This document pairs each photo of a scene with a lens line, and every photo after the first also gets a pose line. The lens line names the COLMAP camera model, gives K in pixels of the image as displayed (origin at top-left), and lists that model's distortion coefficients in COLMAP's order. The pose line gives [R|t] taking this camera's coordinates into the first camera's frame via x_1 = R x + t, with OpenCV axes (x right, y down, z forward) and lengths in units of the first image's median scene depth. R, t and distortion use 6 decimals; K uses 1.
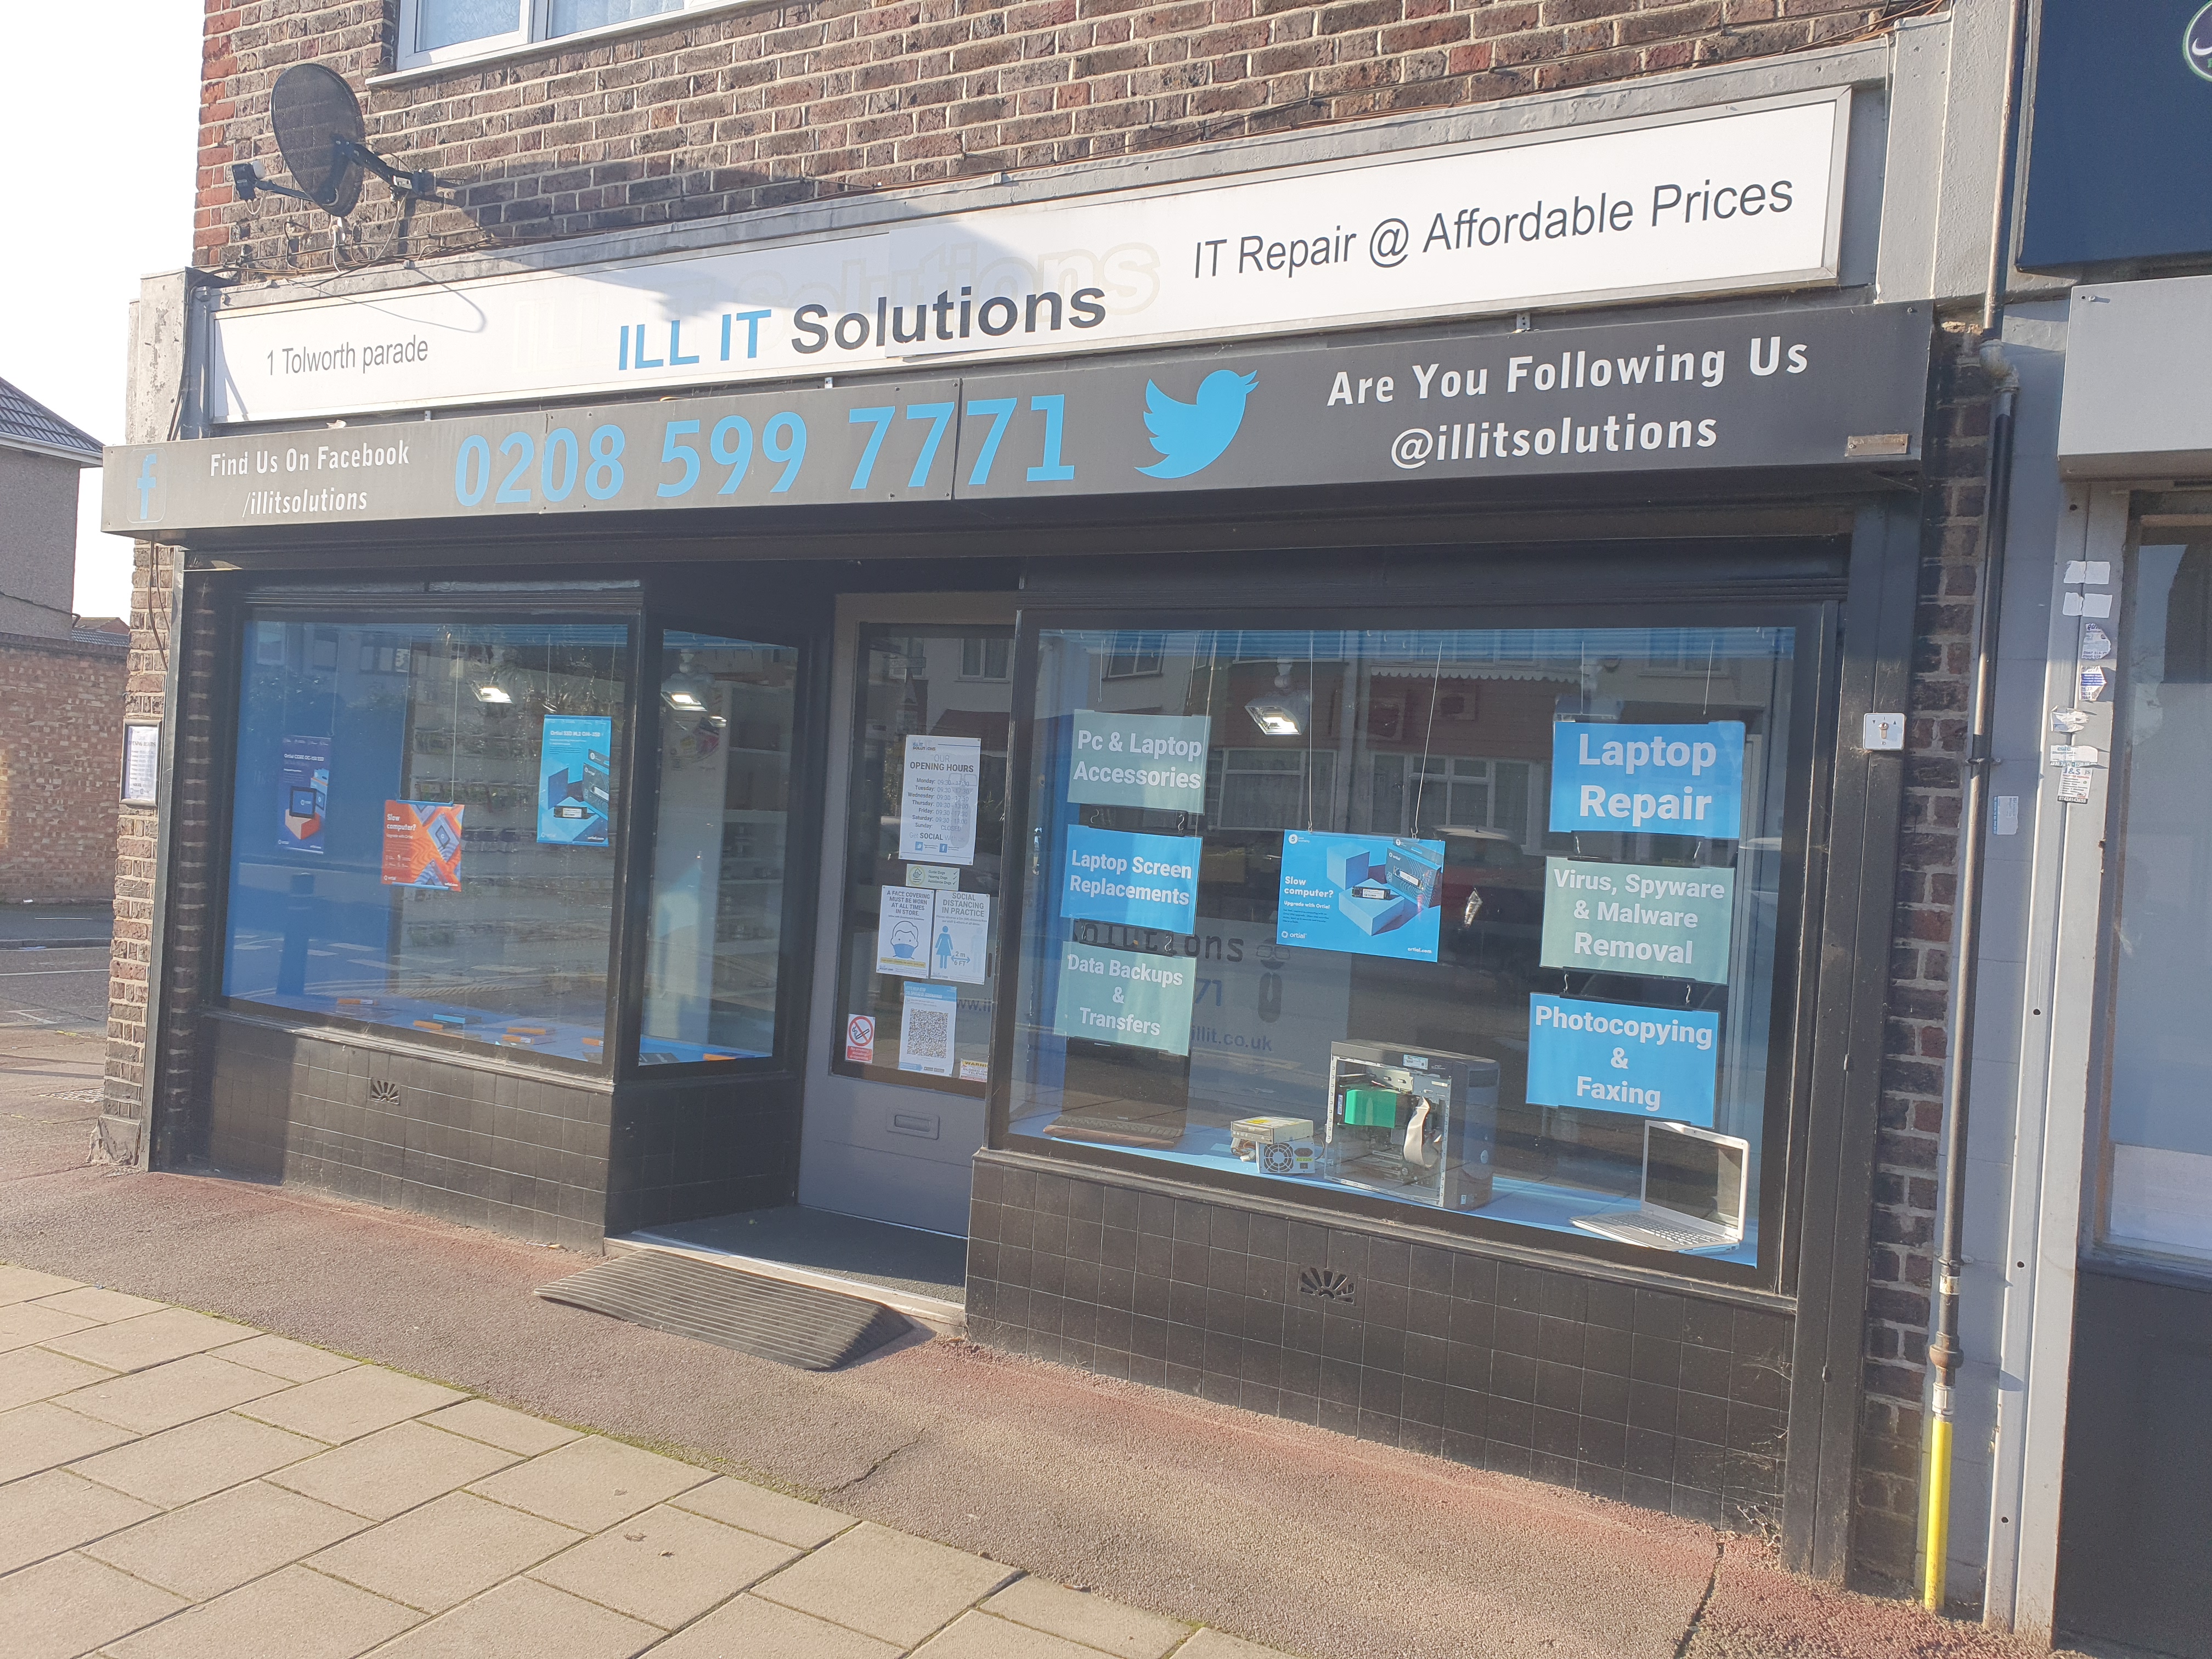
lens RADIAL K [[1672.6, 0, 1091.4], [0, 1672.6, 824.0], [0, 0, 1]] dist [-0.000191, 0.026490]
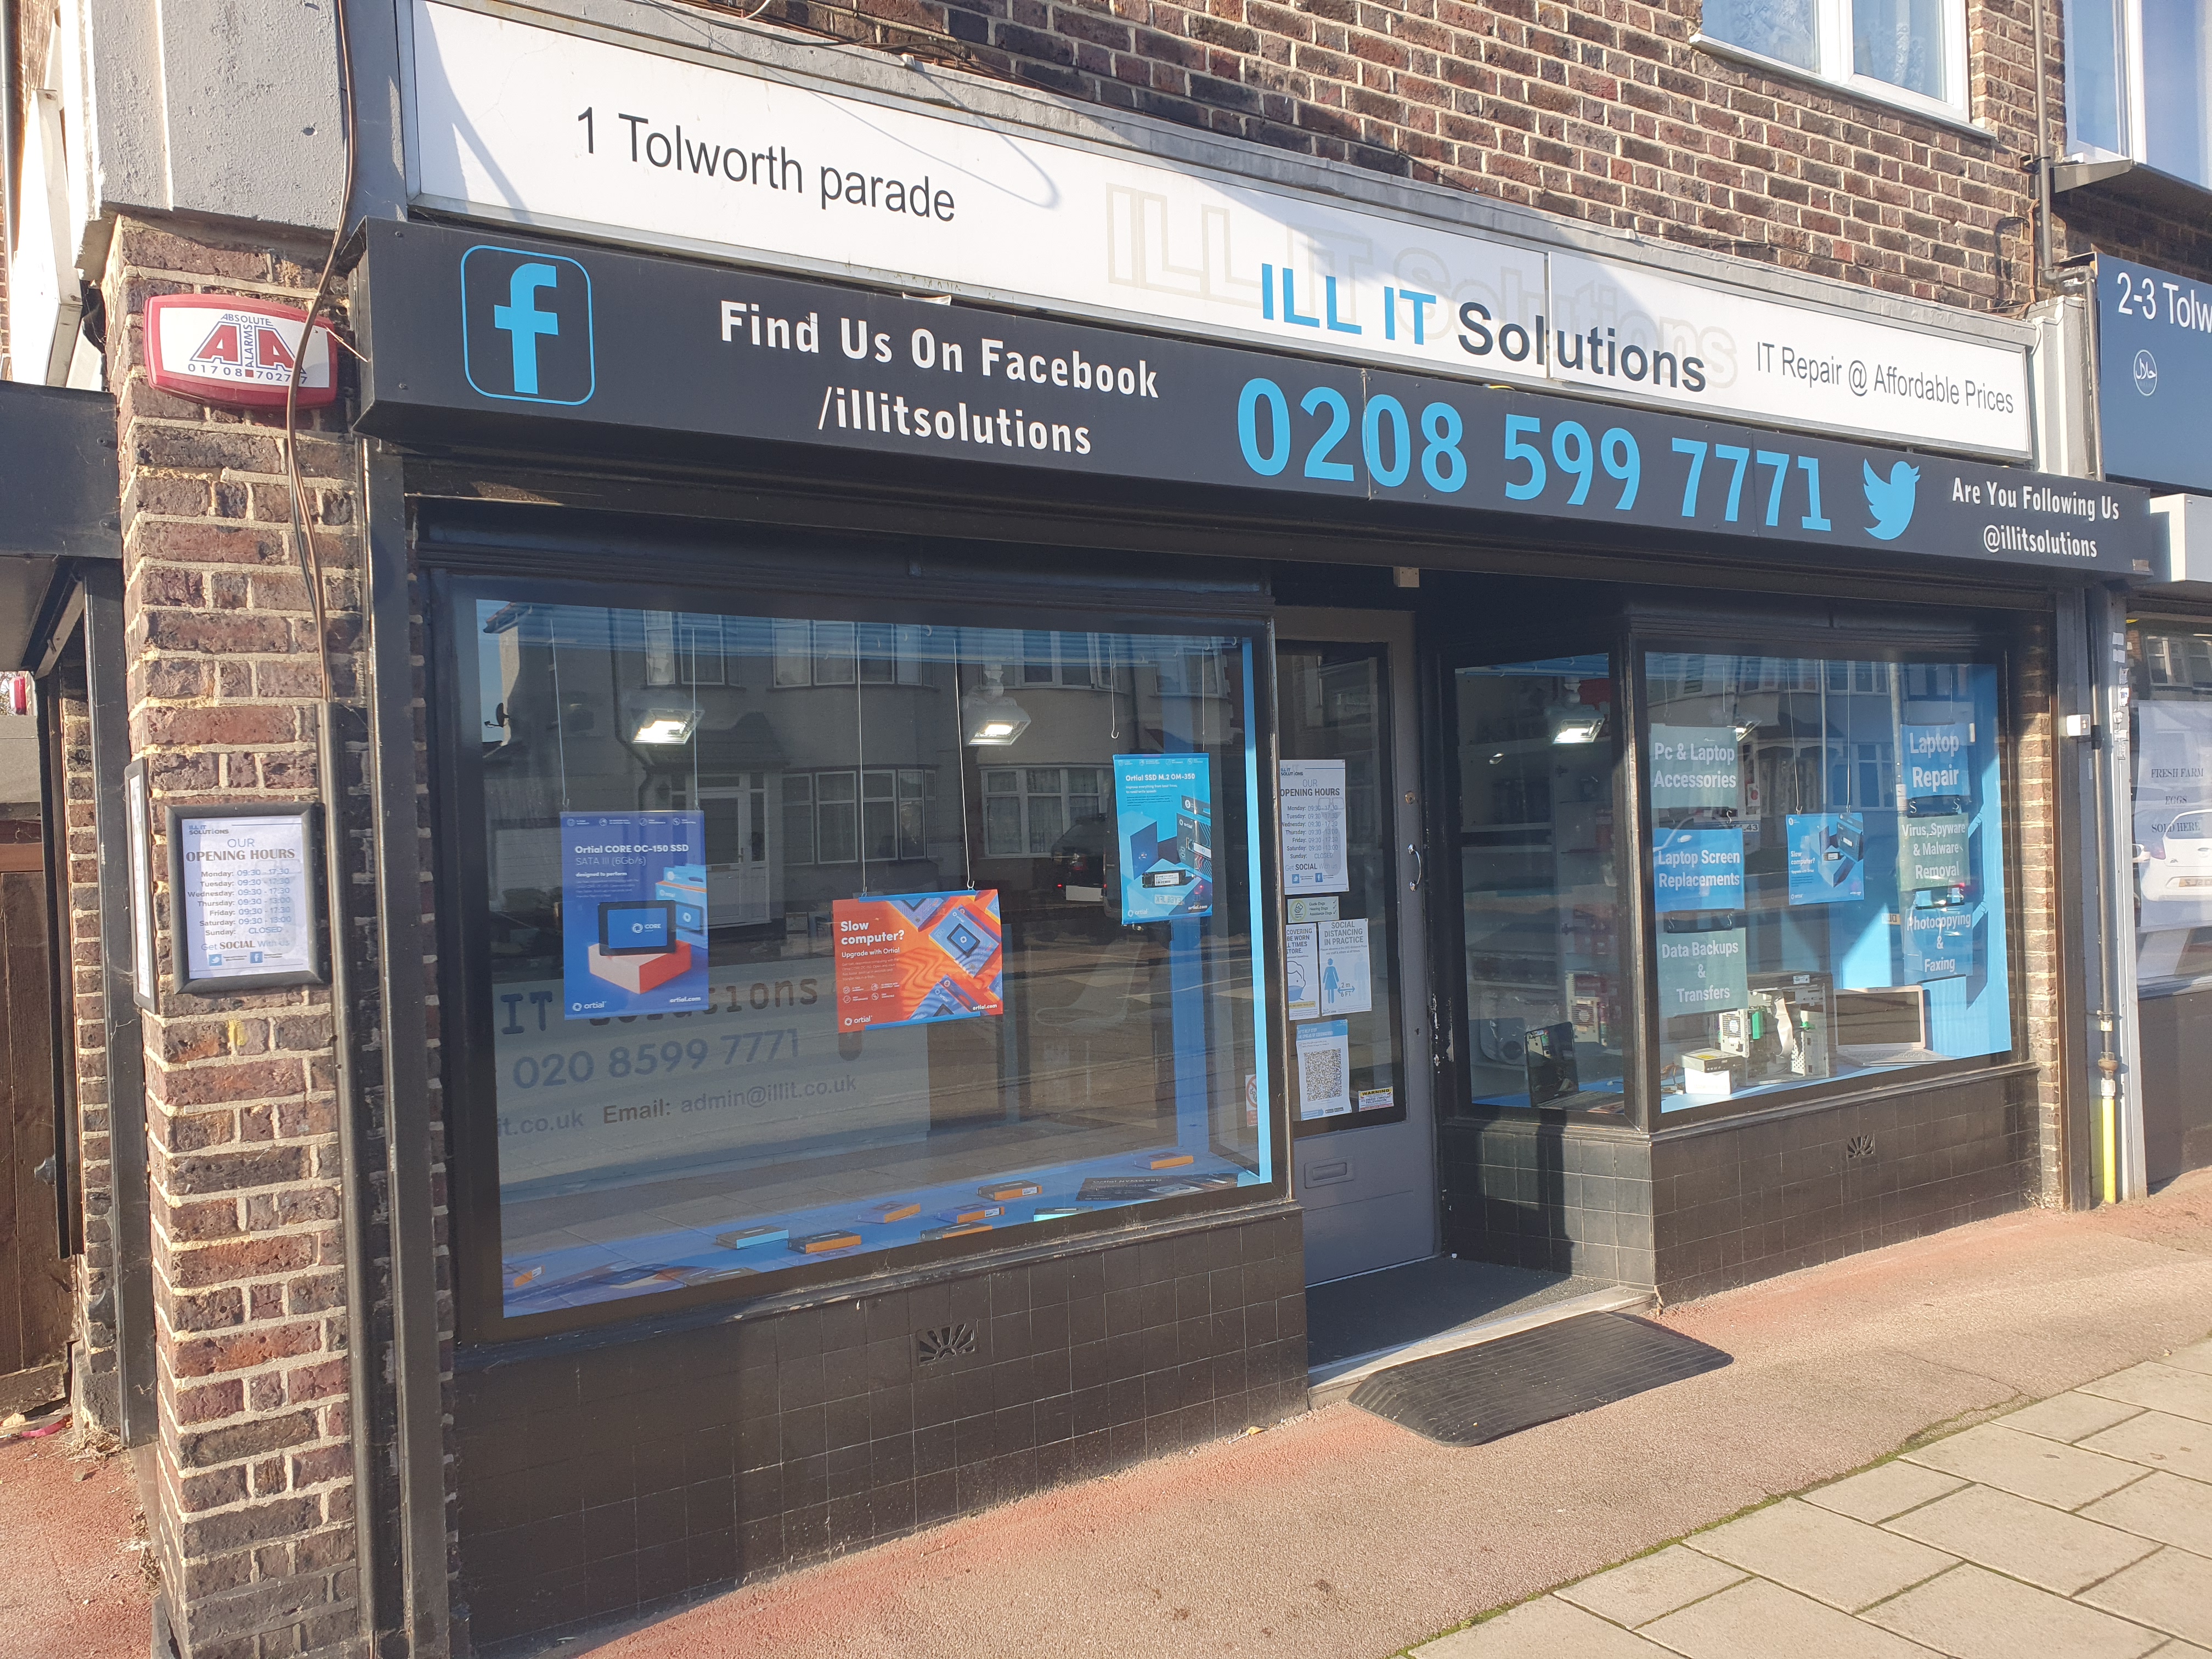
lens RADIAL K [[1681.3, 0, 1024.7], [0, 1681.3, 846.5], [0, 0, 1]] dist [0.006869, 0.029636]
pose [[0.484653, -0.084646, 0.870601, -1.346414], [0.078386, 0.995505, 0.053154, -0.090156], [-0.871187, 0.042482, 0.489109, 0.908334]]
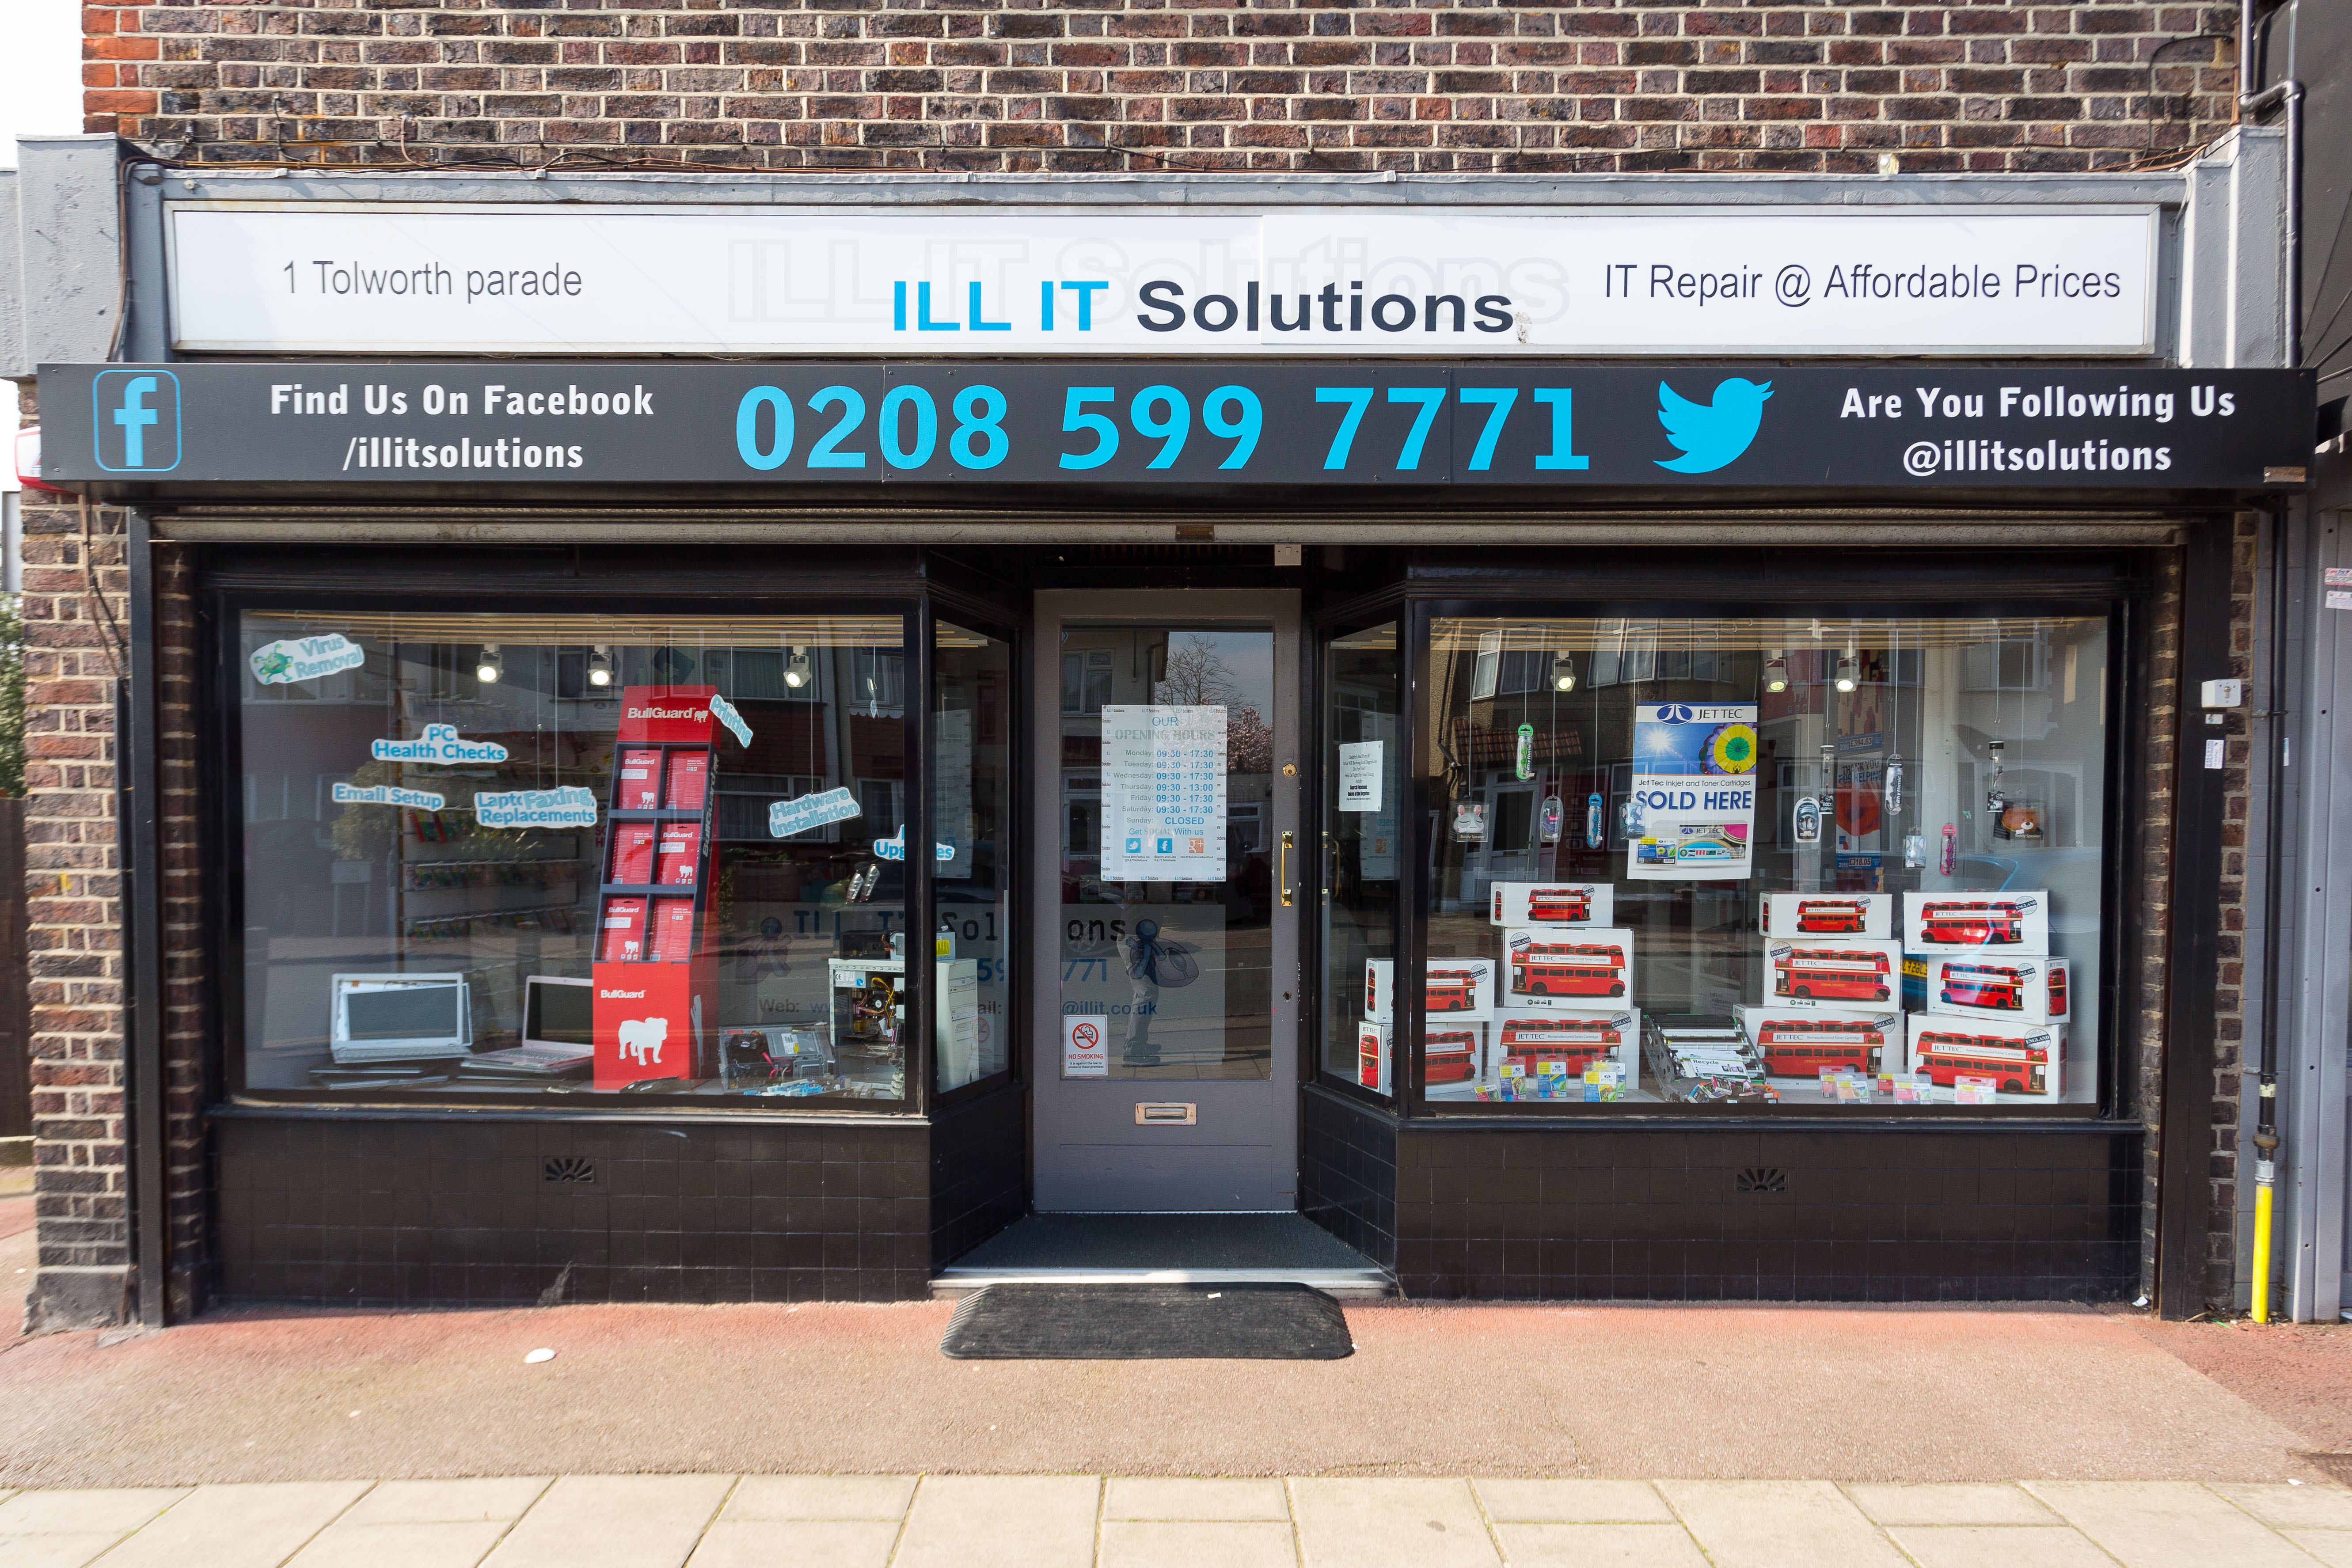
lens RADIAL K [[1345.8, 0, 1165.2], [0, 1345.8, 877.9], [0, 0, 1]] dist [0.000630, 0.001278]
pose [[0.879950, -0.069092, 0.470015, -0.653300], [0.054122, 0.997506, 0.045306, -0.002610], [-0.471973, -0.014429, 0.881495, 0.366468]]
